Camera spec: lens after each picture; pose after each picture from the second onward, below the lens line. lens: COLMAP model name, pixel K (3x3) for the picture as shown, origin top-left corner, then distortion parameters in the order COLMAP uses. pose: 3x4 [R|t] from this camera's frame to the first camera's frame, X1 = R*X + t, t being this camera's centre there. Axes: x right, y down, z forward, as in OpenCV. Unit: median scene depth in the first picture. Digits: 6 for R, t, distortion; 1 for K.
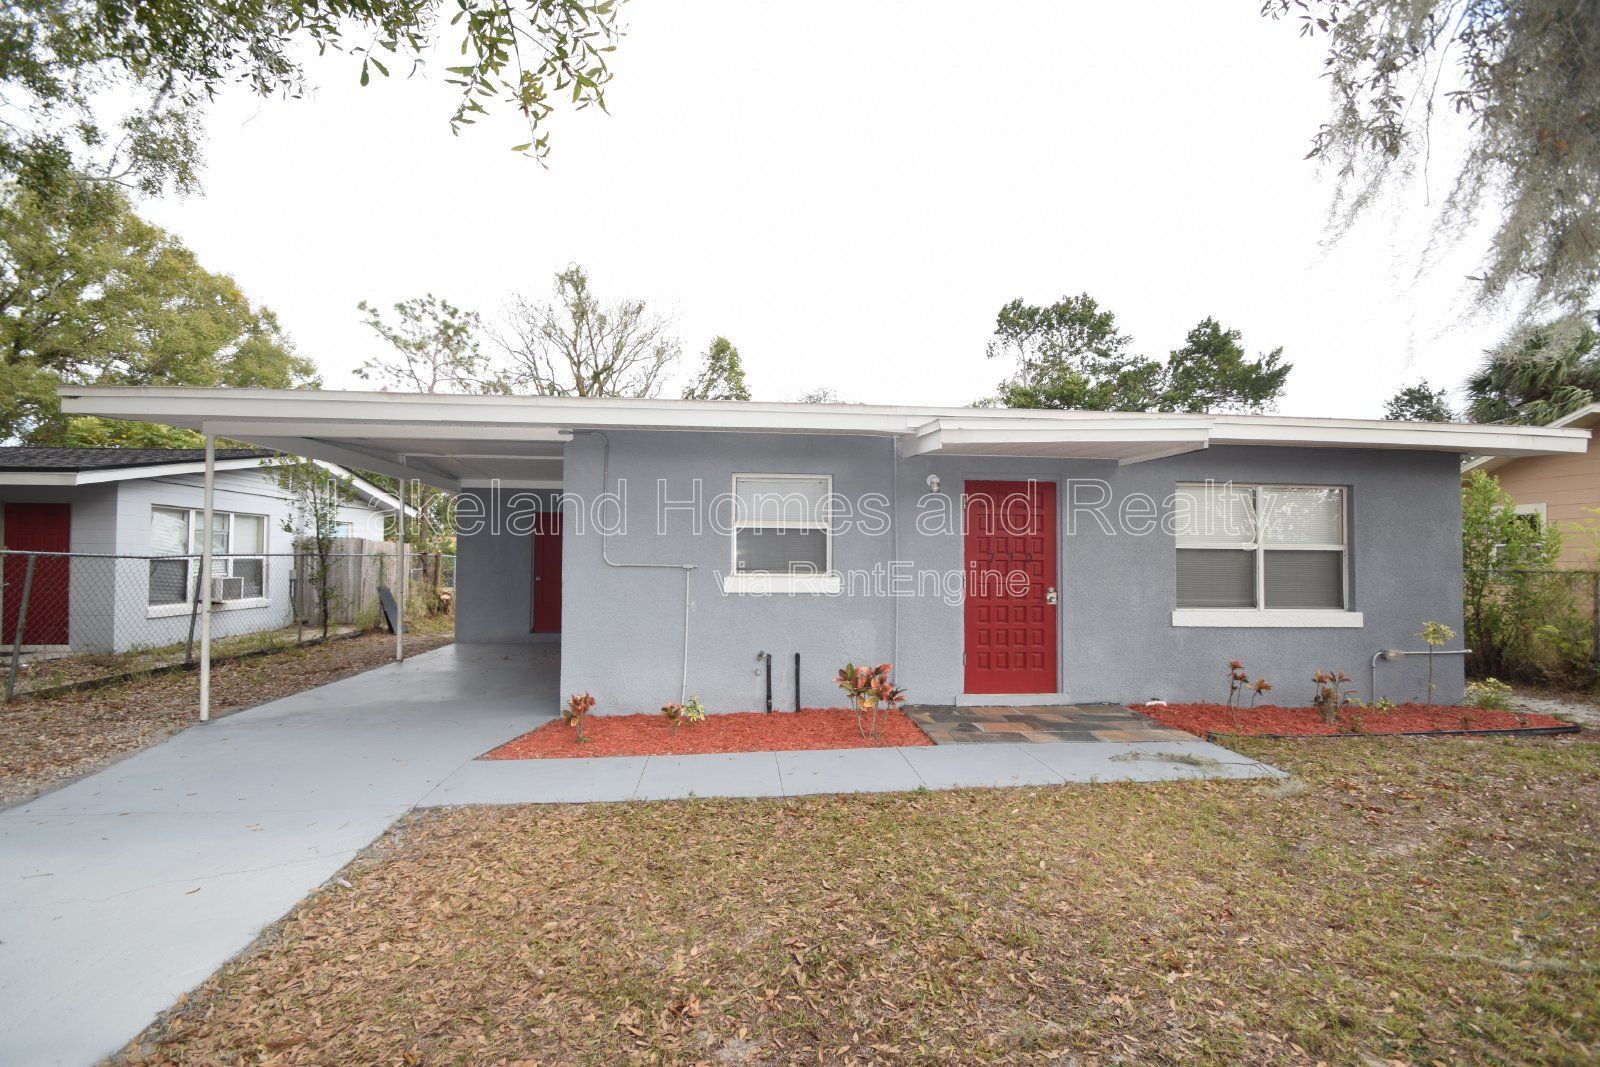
lens RADIAL K [[701.1, 0, 798.5], [0, 701.1, 540.7], [0, 0, 1]] dist [0.014339, -0.017852]
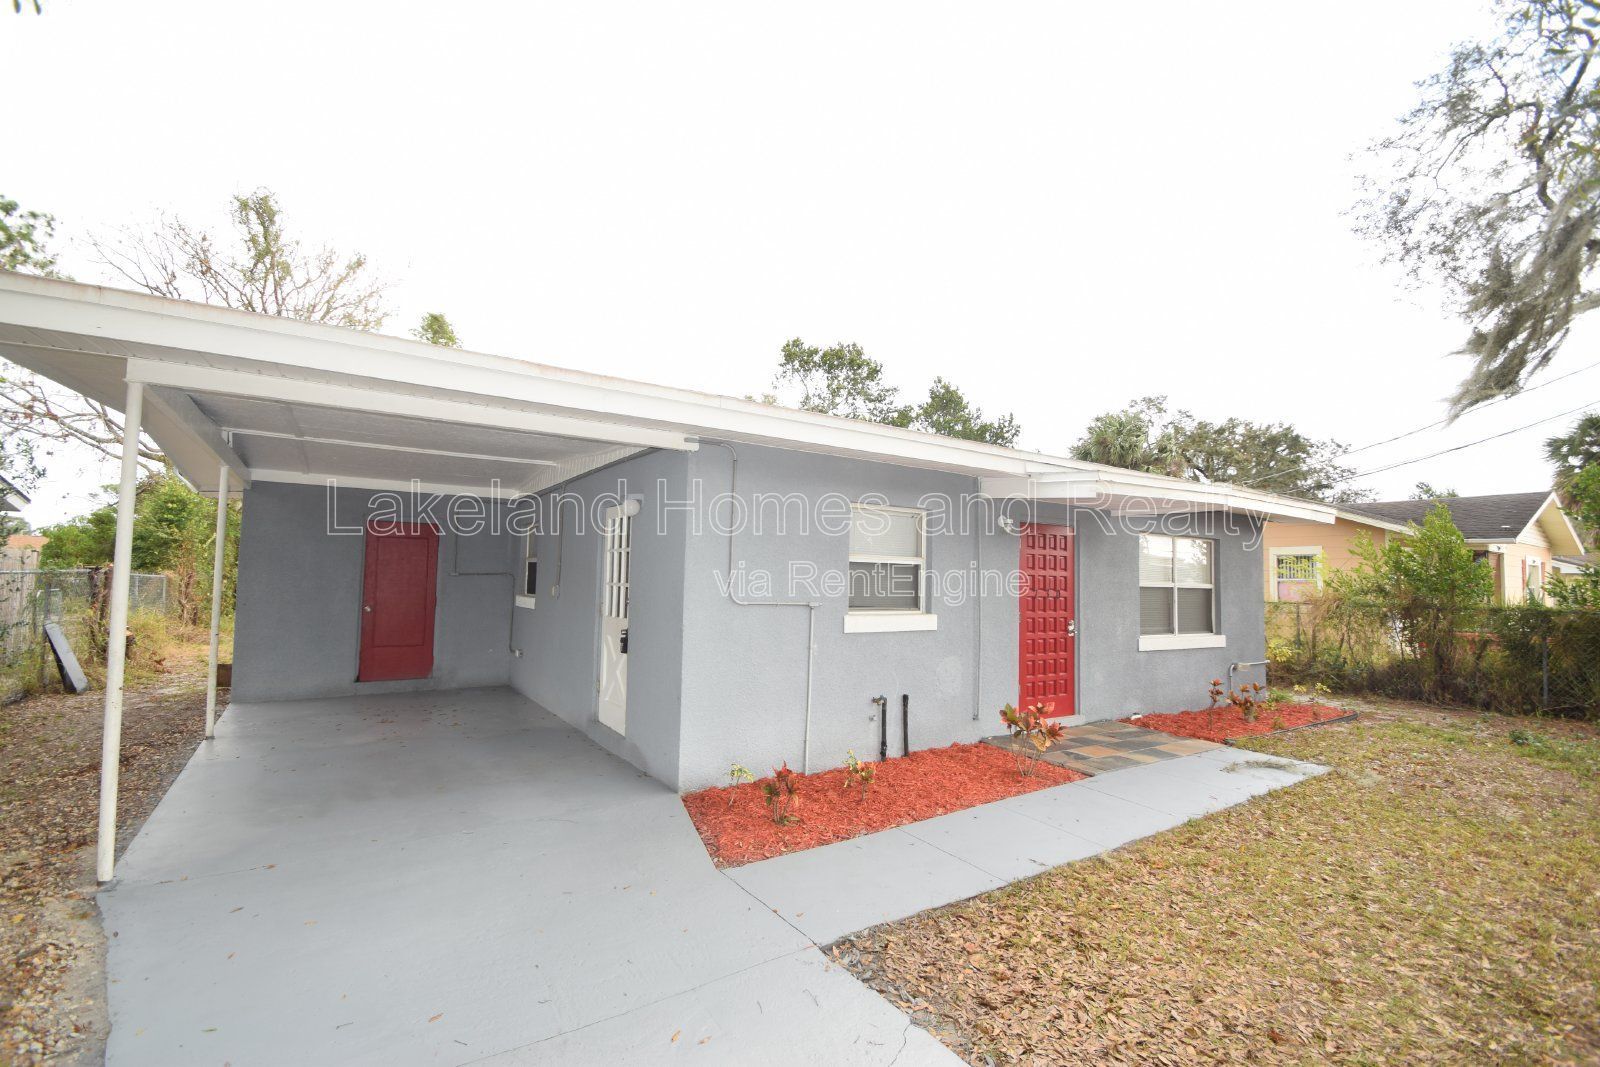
lens RADIAL K [[701.1, 0, 798.5], [0, 701.1, 540.7], [0, 0, 1]] dist [0.014339, -0.017852]
pose [[0.883505, 0.038068, 0.466873, -0.636772], [-0.027758, 0.999196, -0.028944, -0.019031], [-0.467599, 0.012612, 0.883851, 0.240103]]
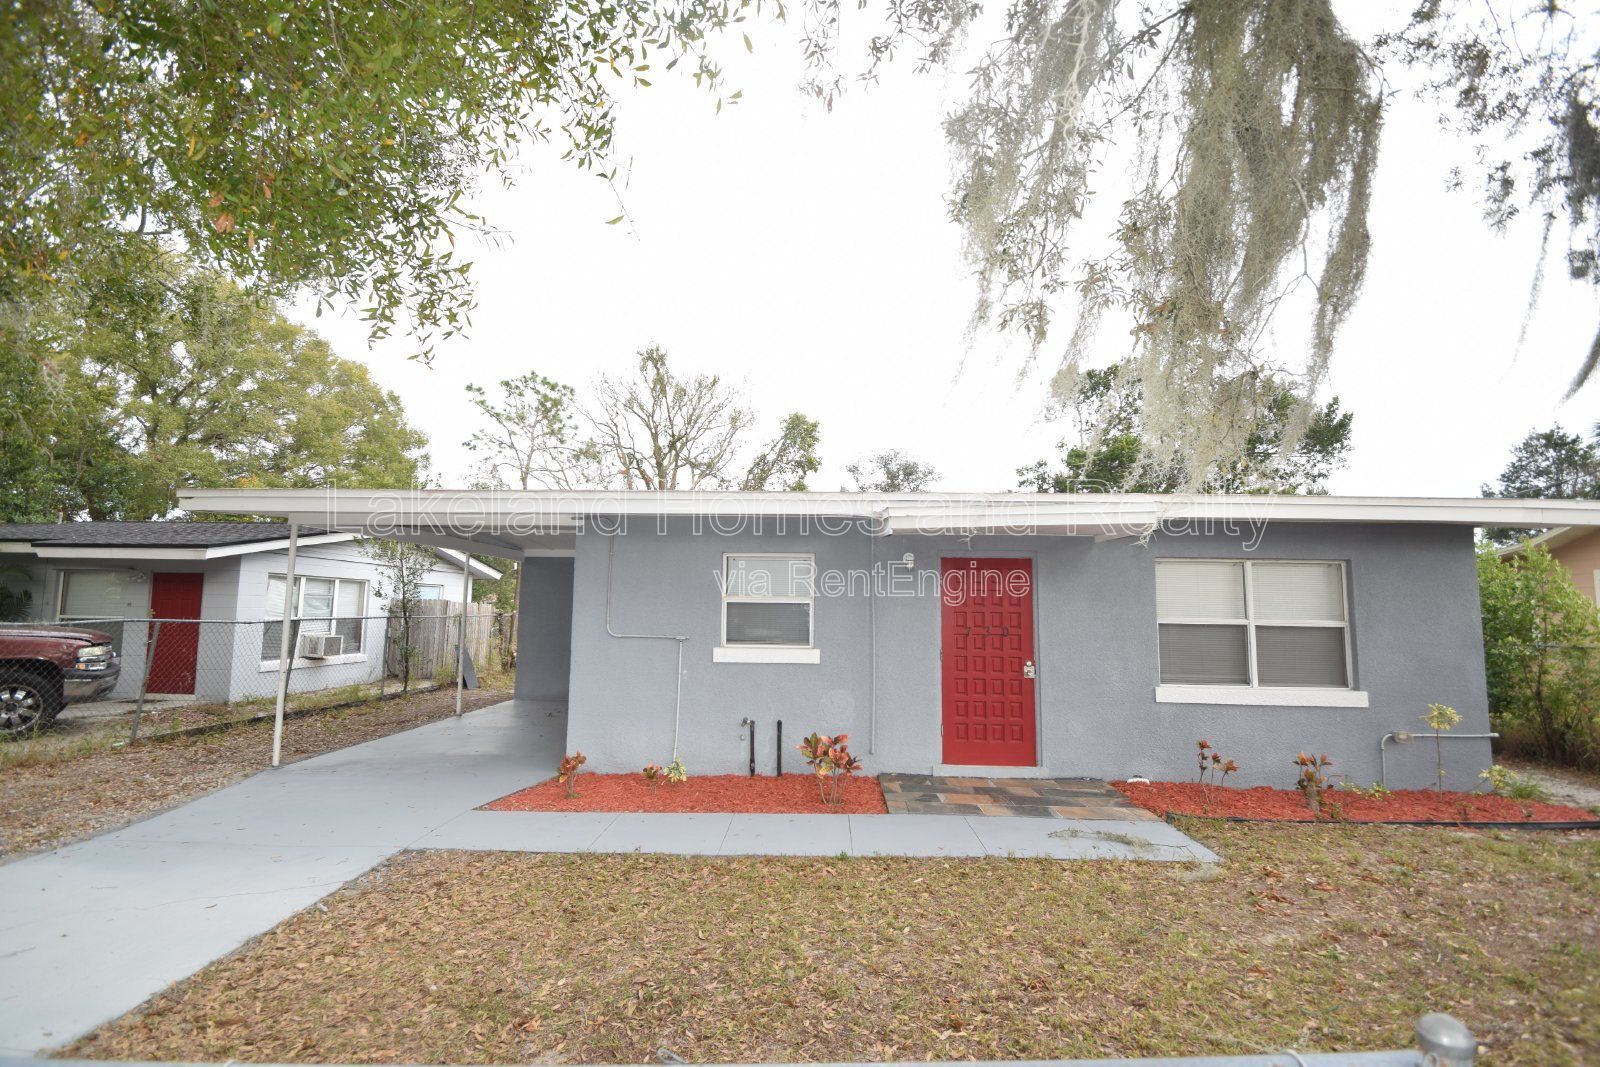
lens RADIAL K [[701.1, 0, 798.5], [0, 701.1, 540.7], [0, 0, 1]] dist [0.014339, -0.017852]
pose [[0.991630, -0.006781, -0.128931, 0.182839], [-0.003225, 0.997008, -0.077237, -0.033072], [0.129069, 0.077007, 0.988641, -0.084568]]
